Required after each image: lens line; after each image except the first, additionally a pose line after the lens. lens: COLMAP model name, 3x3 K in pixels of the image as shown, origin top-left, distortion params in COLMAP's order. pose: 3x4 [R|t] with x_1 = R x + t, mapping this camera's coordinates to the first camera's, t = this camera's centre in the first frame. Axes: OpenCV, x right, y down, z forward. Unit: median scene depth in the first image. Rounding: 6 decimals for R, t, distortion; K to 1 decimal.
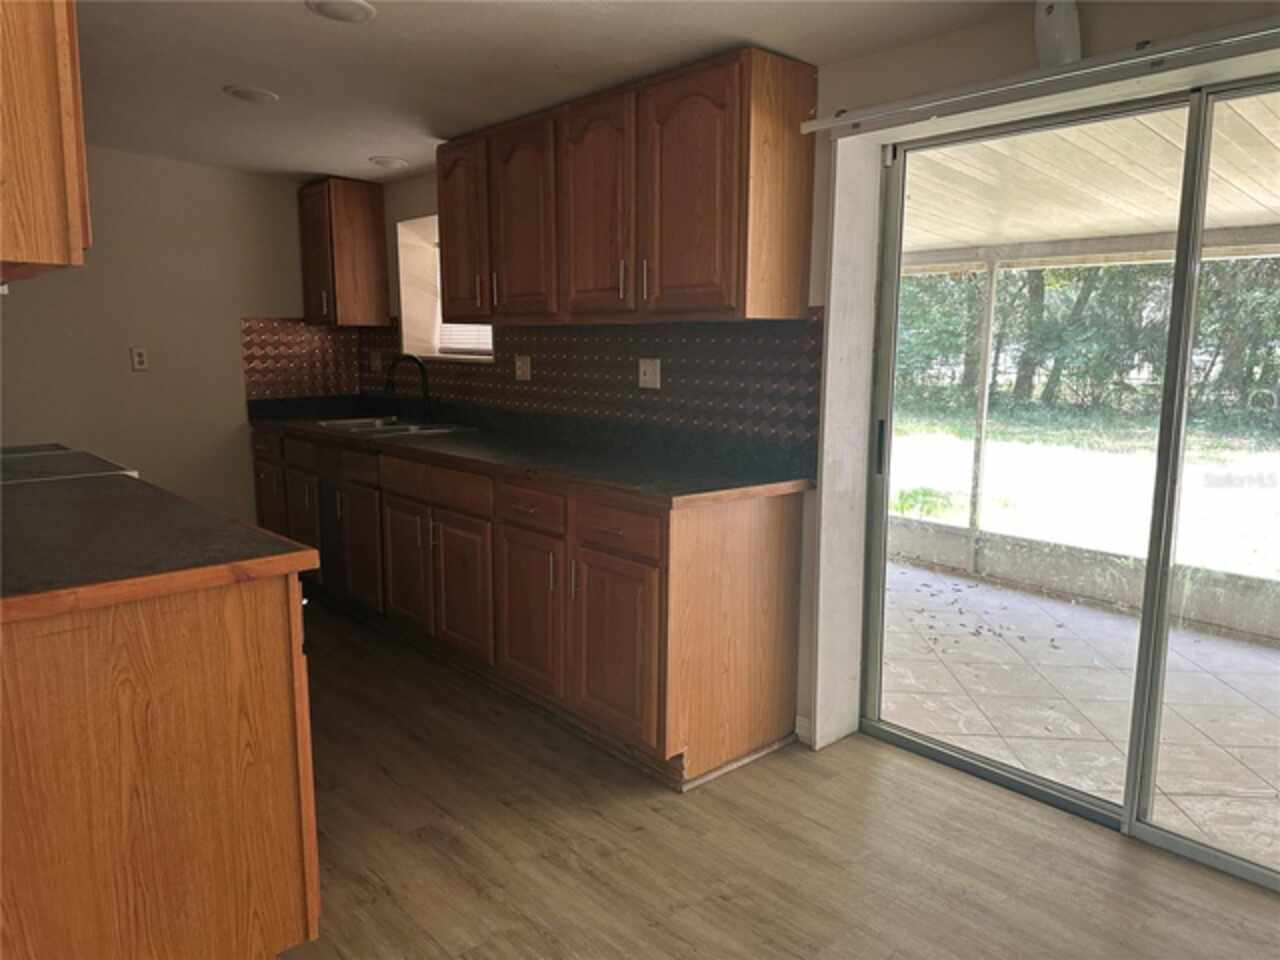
lens RADIAL K [[895.6, 0, 646.4], [0, 895.6, 475.0], [0, 0, 1]] dist [0.048757, -0.064972]
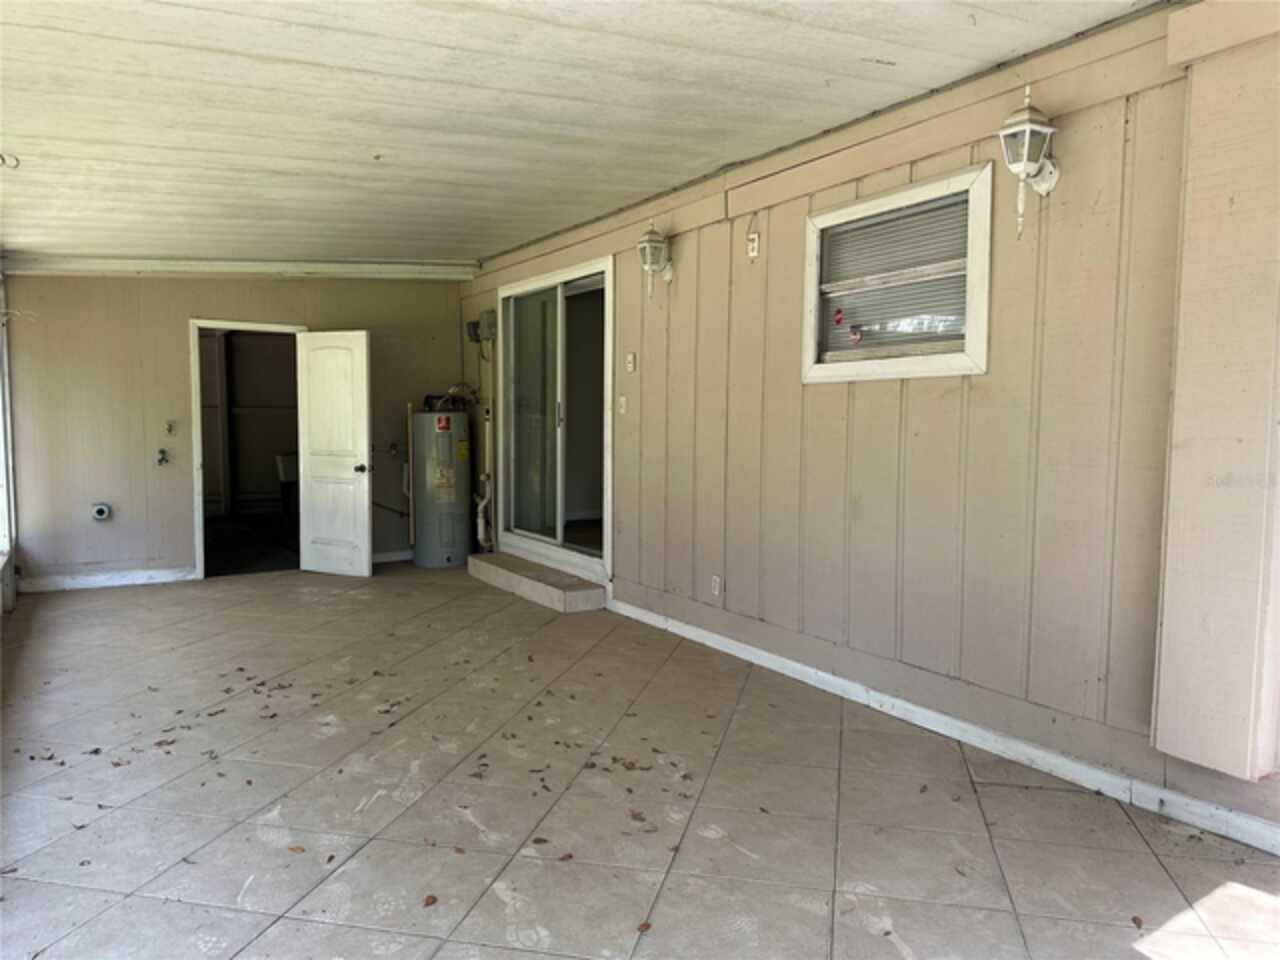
lens RADIAL K [[903.3, 0, 649.6], [0, 903.3, 475.9], [0, 0, 1]] dist [0.024031, -0.036061]
pose [[-0.984632, -0.029099, 0.172199, -0.147099], [0.007583, 0.977967, 0.208621, -0.250689], [-0.174476, 0.206721, -0.962717, 2.257071]]
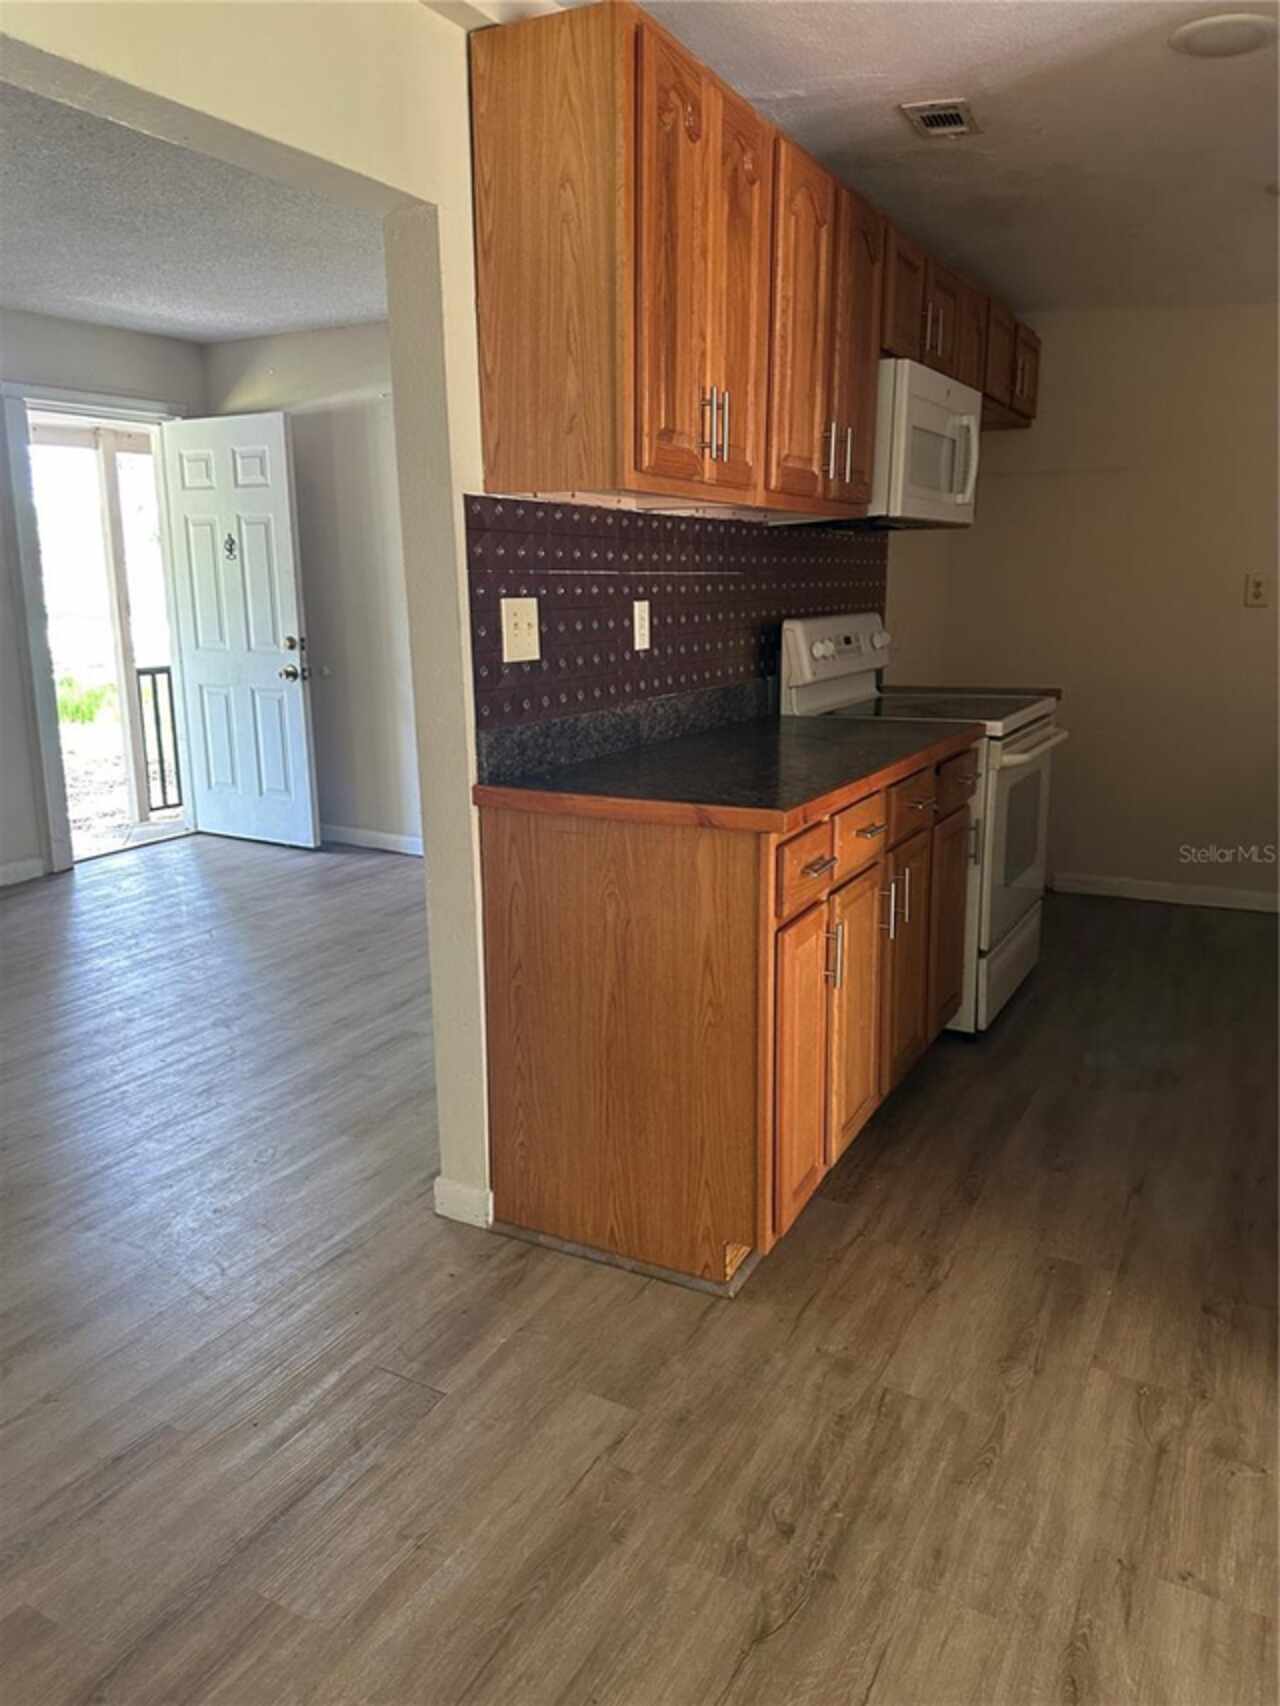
lens RADIAL K [[1200.4, 0, 626.7], [0, 1200.4, 847.8], [0, 0, 1]] dist [0.056316, -0.087796]
pose [[0.321759, 0.195788, -0.926357, 0.273025], [-0.124986, 0.978608, 0.163419, -0.020911], [0.938536, 0.063200, 0.339347, 0.206905]]
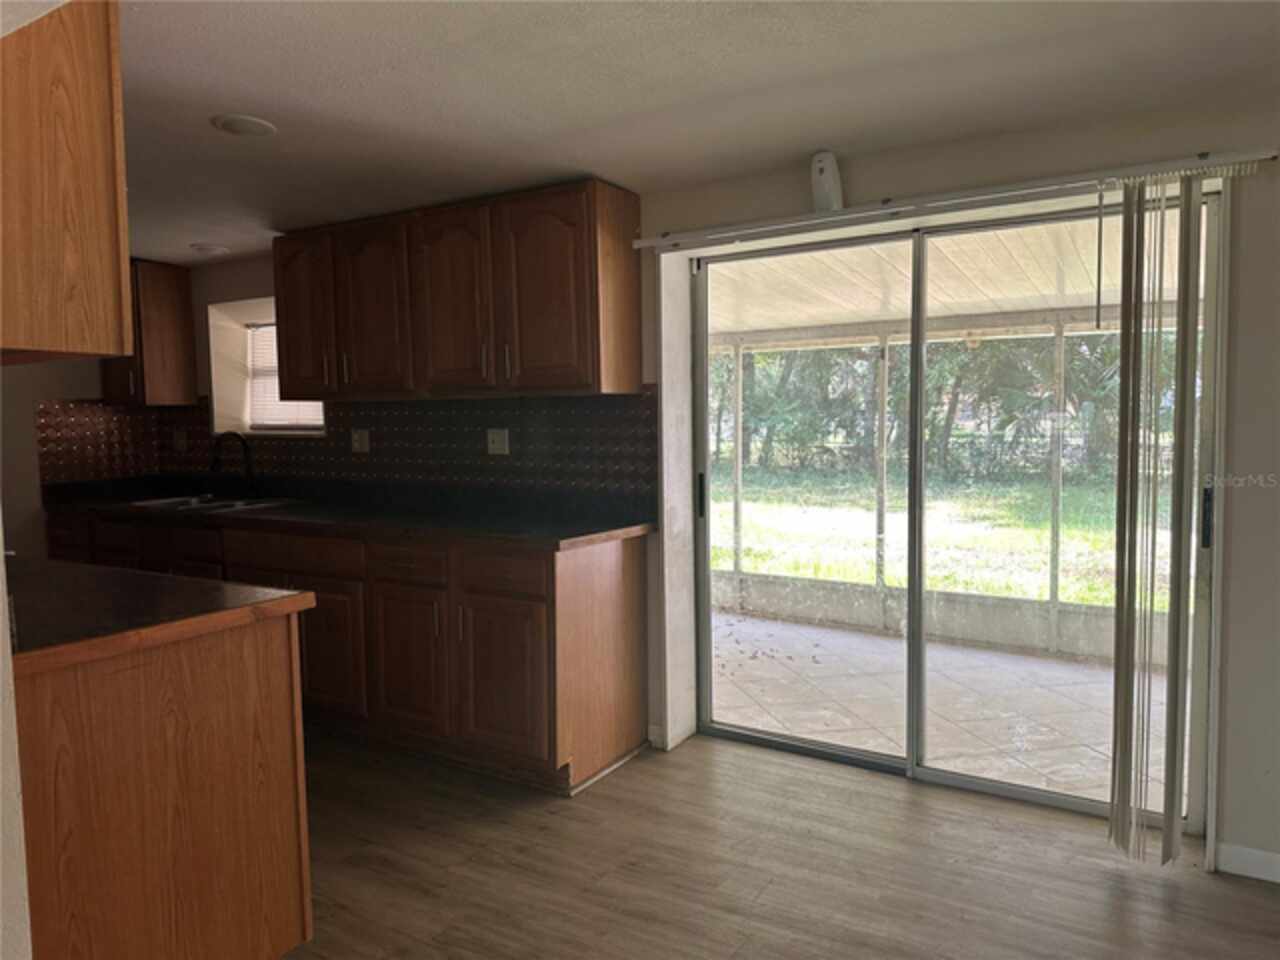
lens RADIAL K [[885.0, 0, 640.0], [0, 885.0, 480.0], [0, 0, 1]] dist [0.090117, -0.158350]
pose [[0.959151, -0.039495, 0.280125, -0.119511], [0.060528, 0.995927, -0.066832, 0.017965], [-0.276345, 0.081057, 0.957634, -0.108002]]
